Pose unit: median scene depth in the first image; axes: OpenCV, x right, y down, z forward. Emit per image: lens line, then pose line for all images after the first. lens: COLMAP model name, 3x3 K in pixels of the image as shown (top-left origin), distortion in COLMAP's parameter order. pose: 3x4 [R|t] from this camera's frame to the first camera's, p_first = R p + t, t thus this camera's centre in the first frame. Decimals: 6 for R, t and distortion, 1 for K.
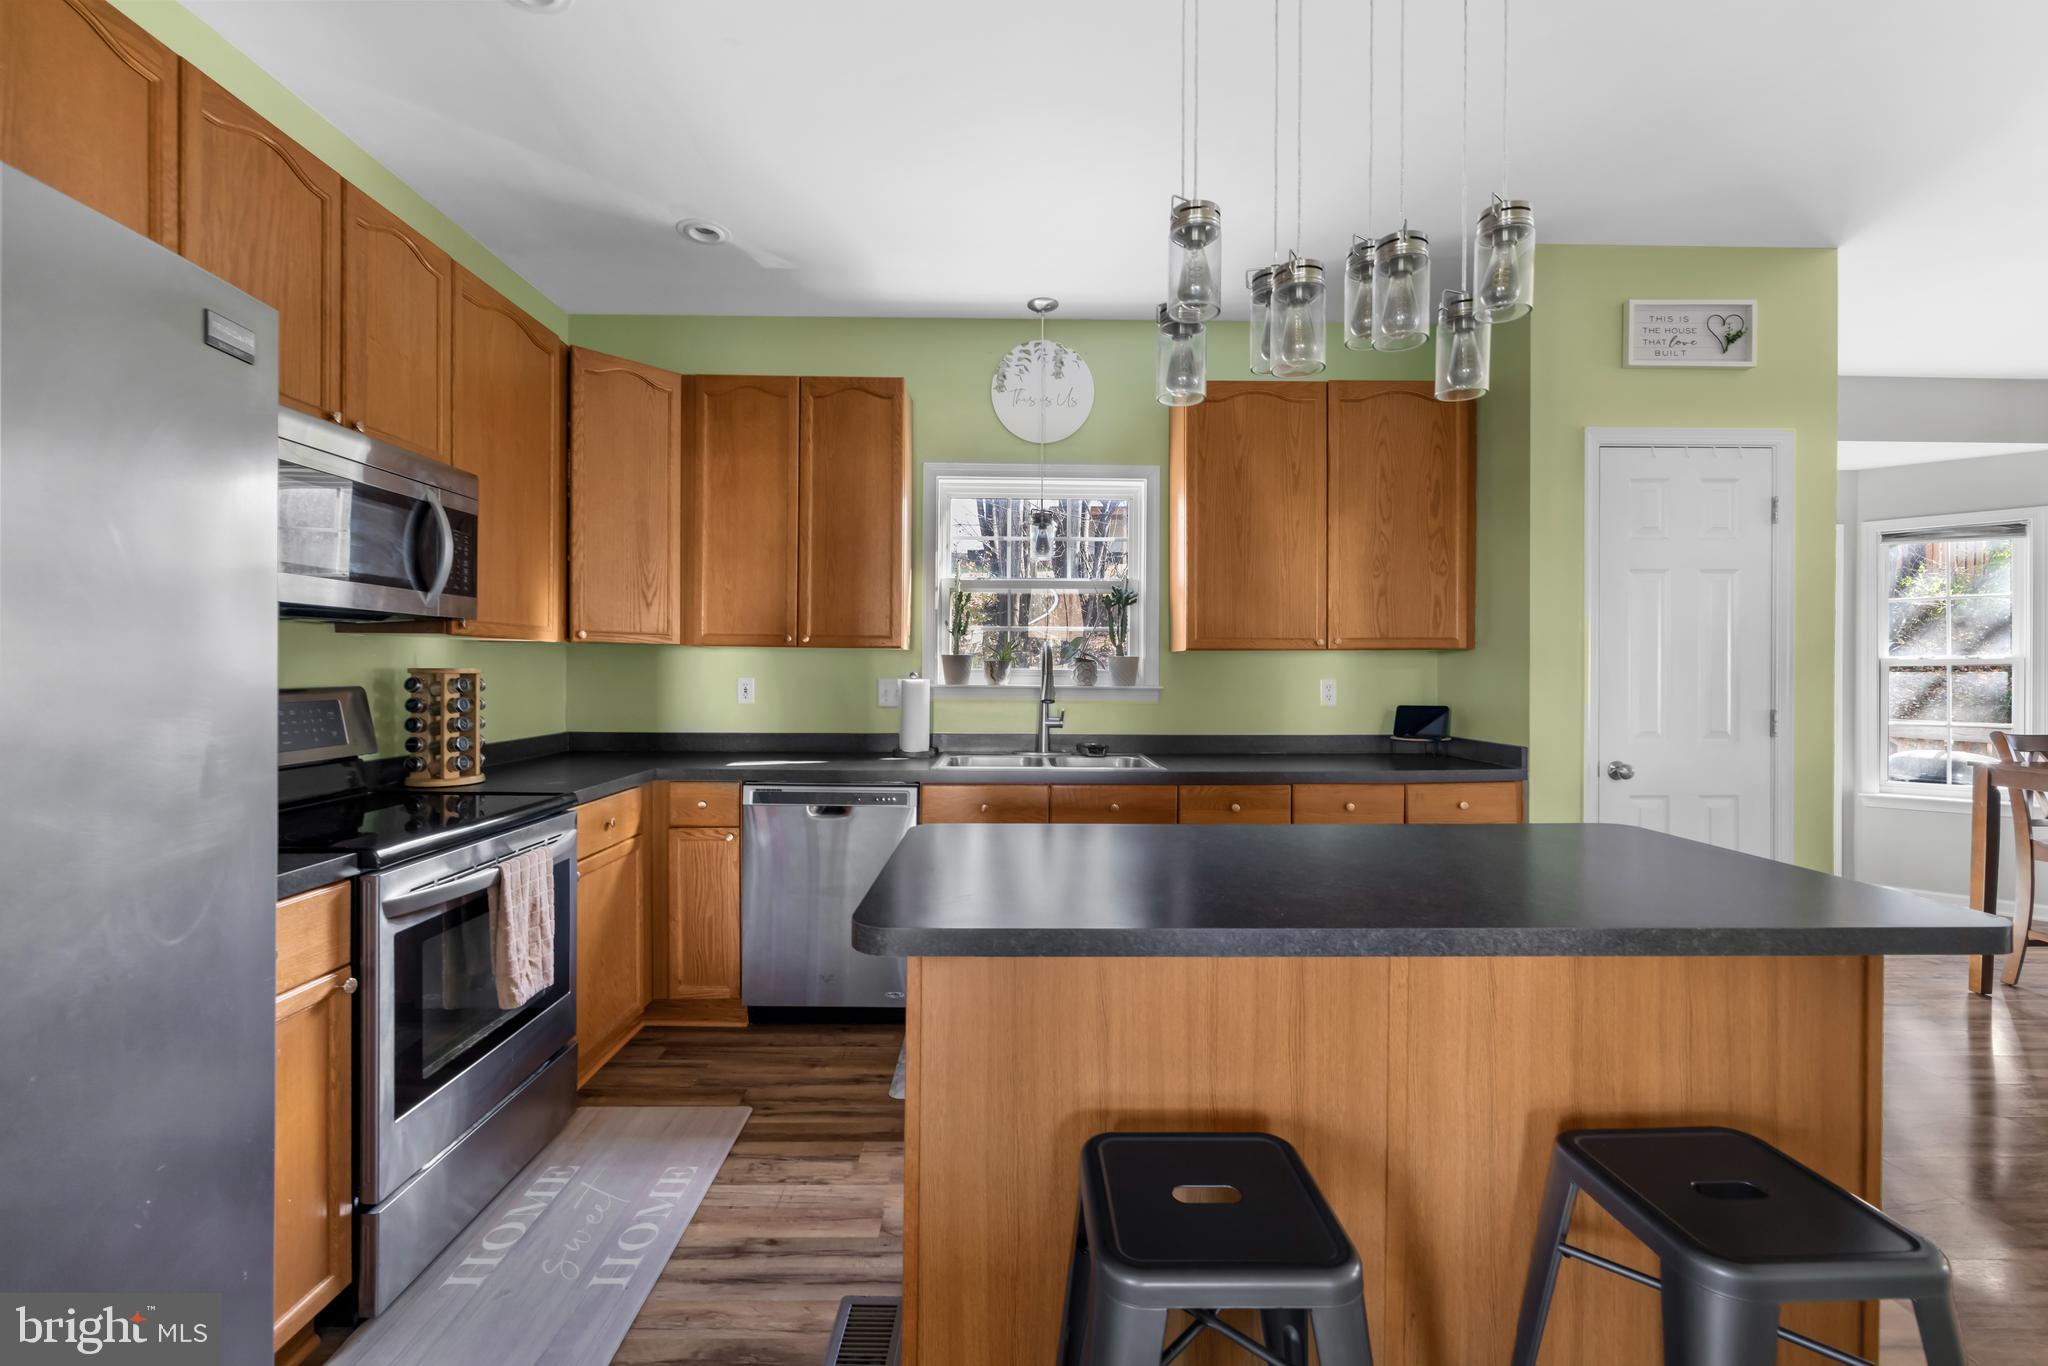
lens RADIAL K [[860.7, 0, 1022.5], [0, 860.7, 674.4], [0, 0, 1]] dist [0.002582, -0.000133]
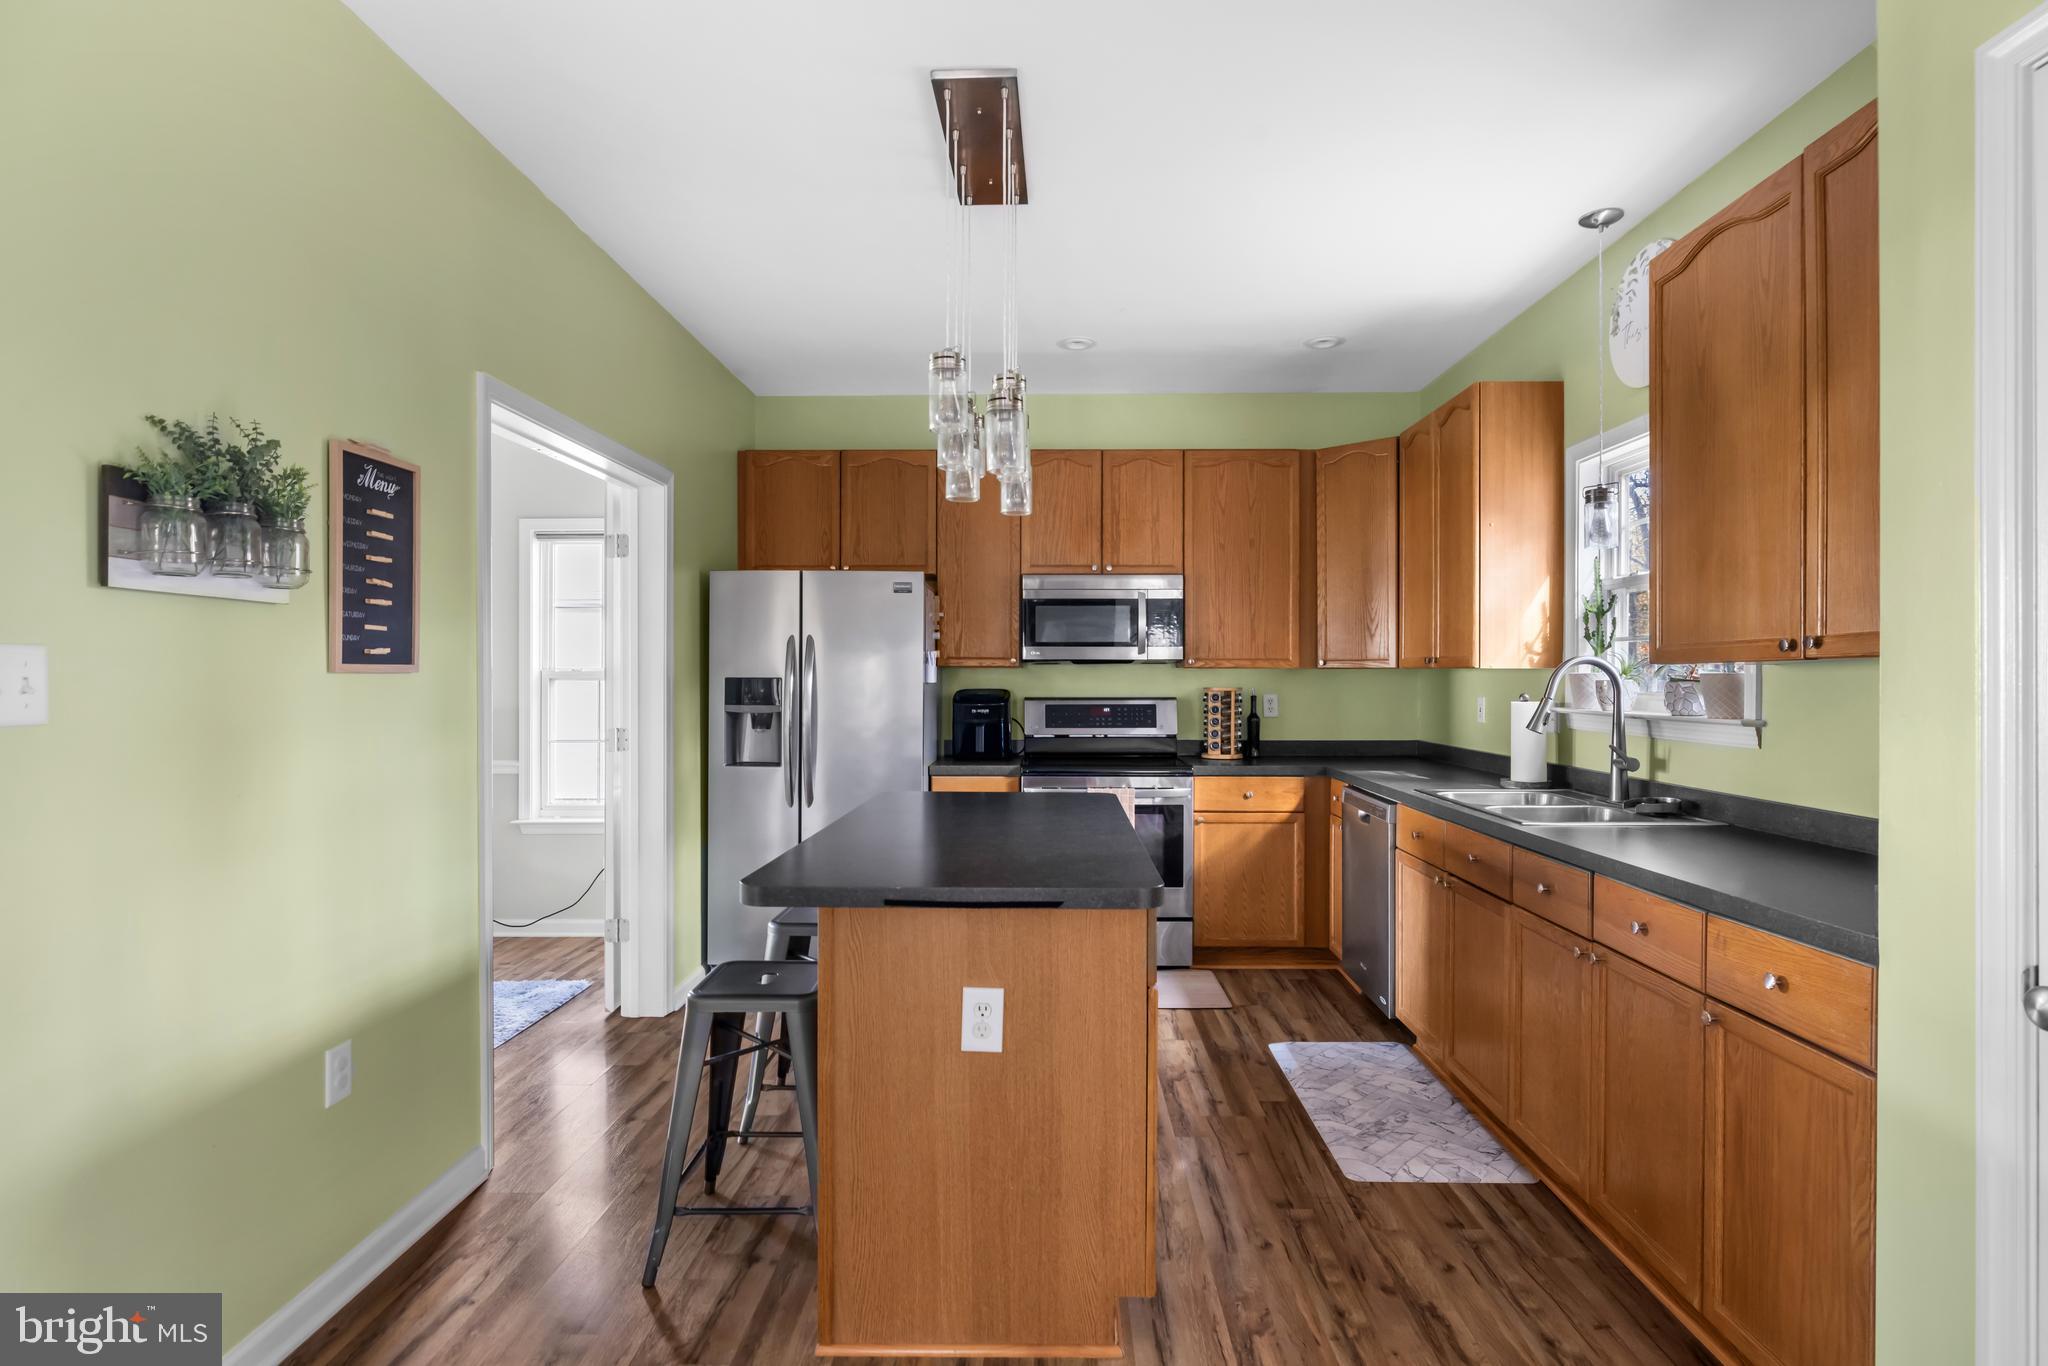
lens RADIAL K [[1030.2, 0, 1032.3], [0, 1030.2, 679.9], [0, 0, 1]] dist [-0.003435, 0.000725]
pose [[-0.039457, -0.002504, -0.999218, 1.079452], [-0.009023, 0.999957, -0.002149, -0.011235], [0.999181, 0.008932, -0.039478, 0.597086]]
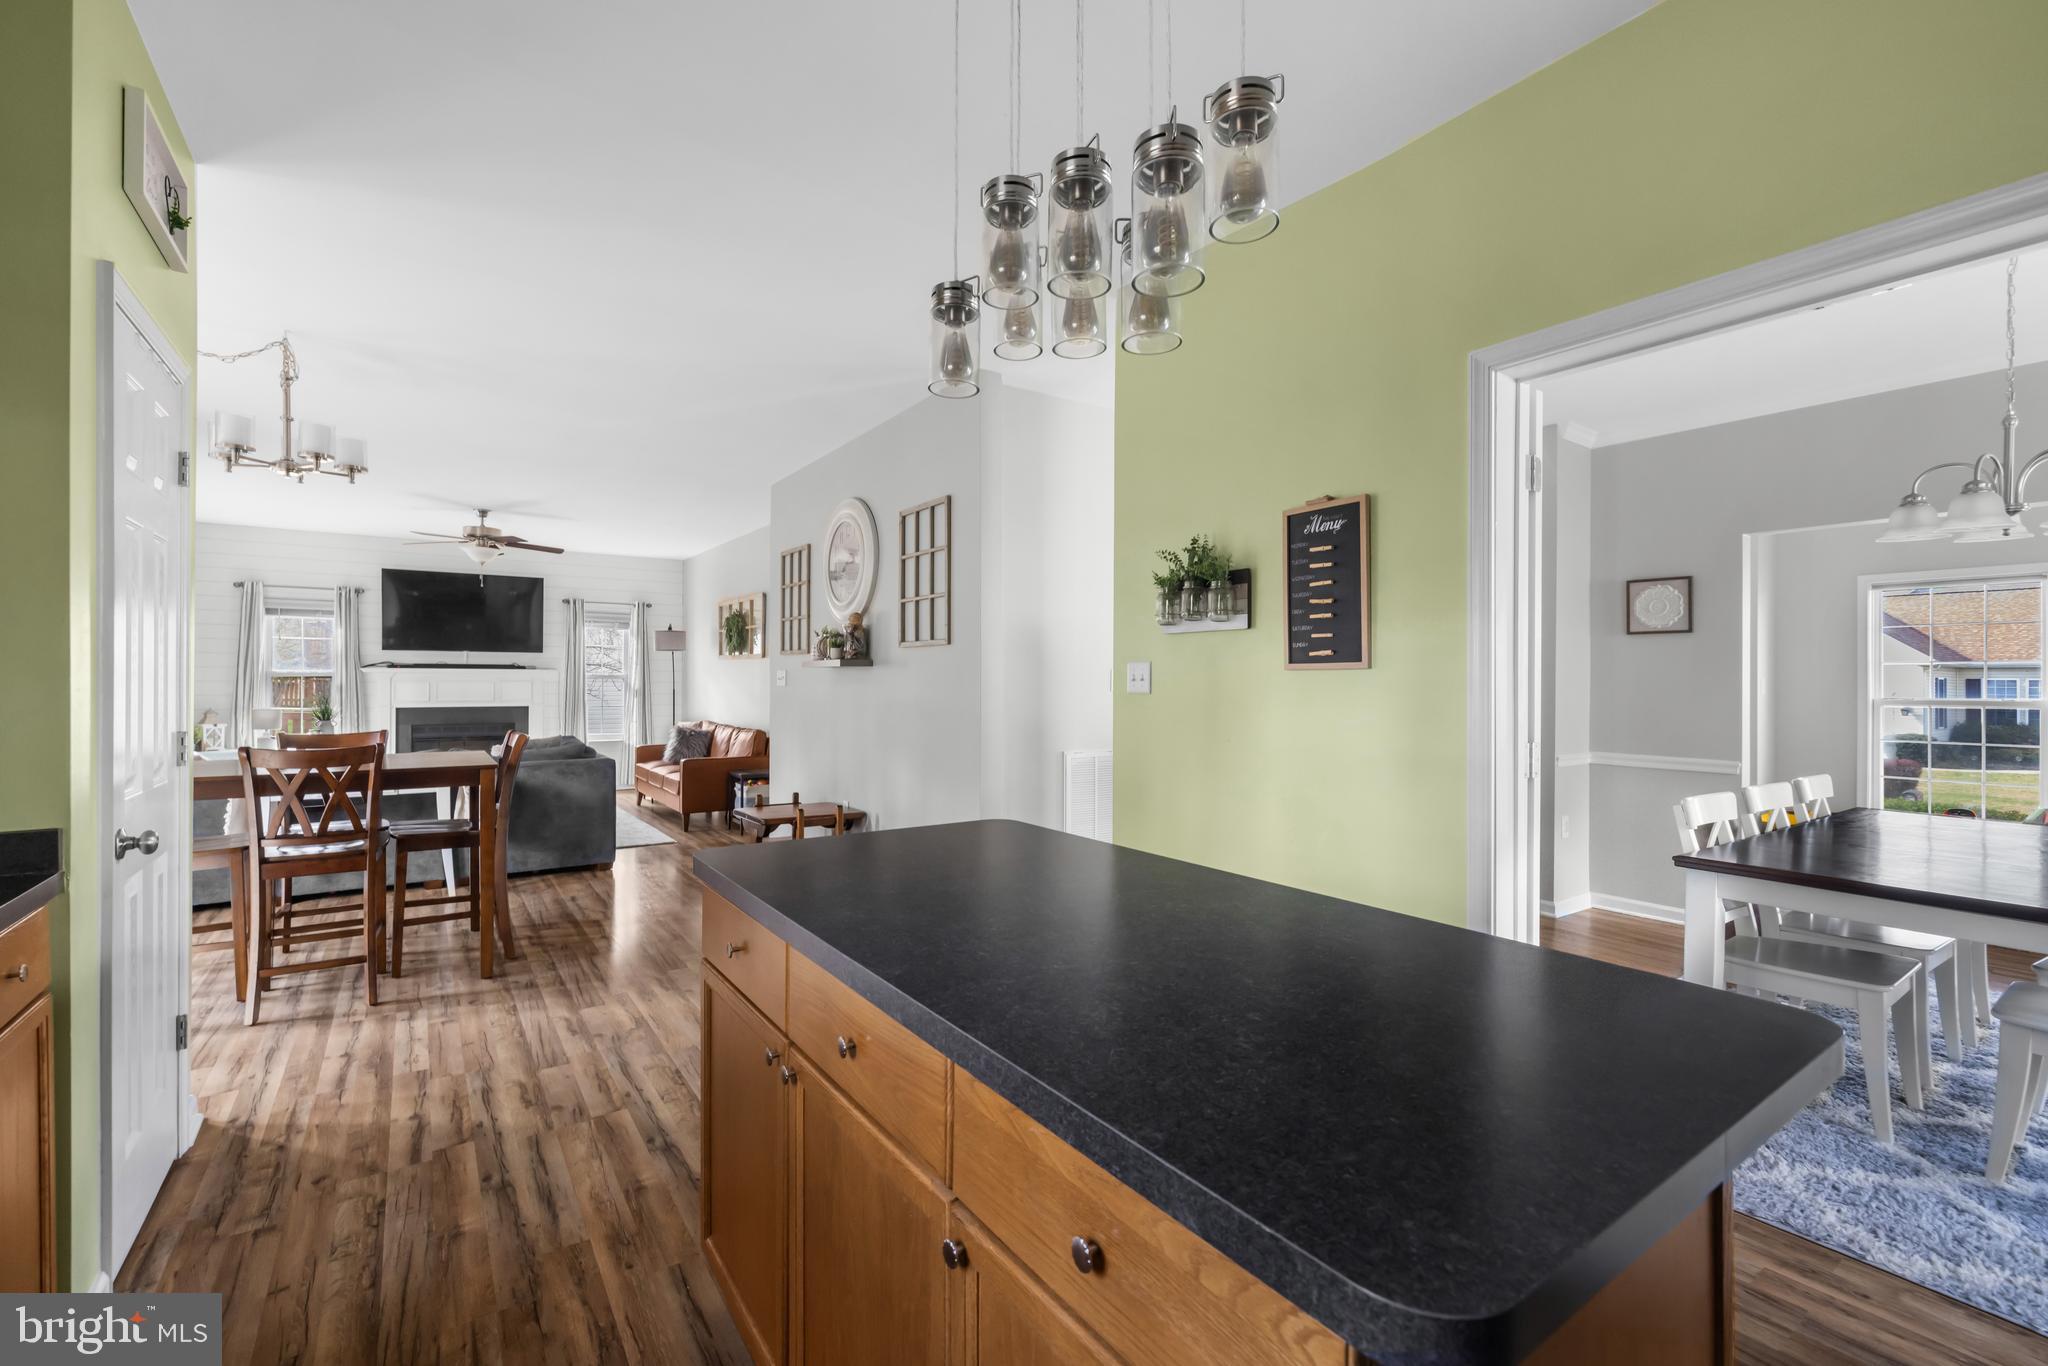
lens RADIAL K [[870.2, 0, 1003.3], [0, 870.2, 682.1], [0, 0, 1]] dist [0.007240, -0.000270]
pose [[-0.544760, -0.005672, 0.838573, -0.169488], [-0.000327, 0.999978, 0.006552, -0.007286], [-0.838592, 0.003295, -0.544750, 0.799485]]
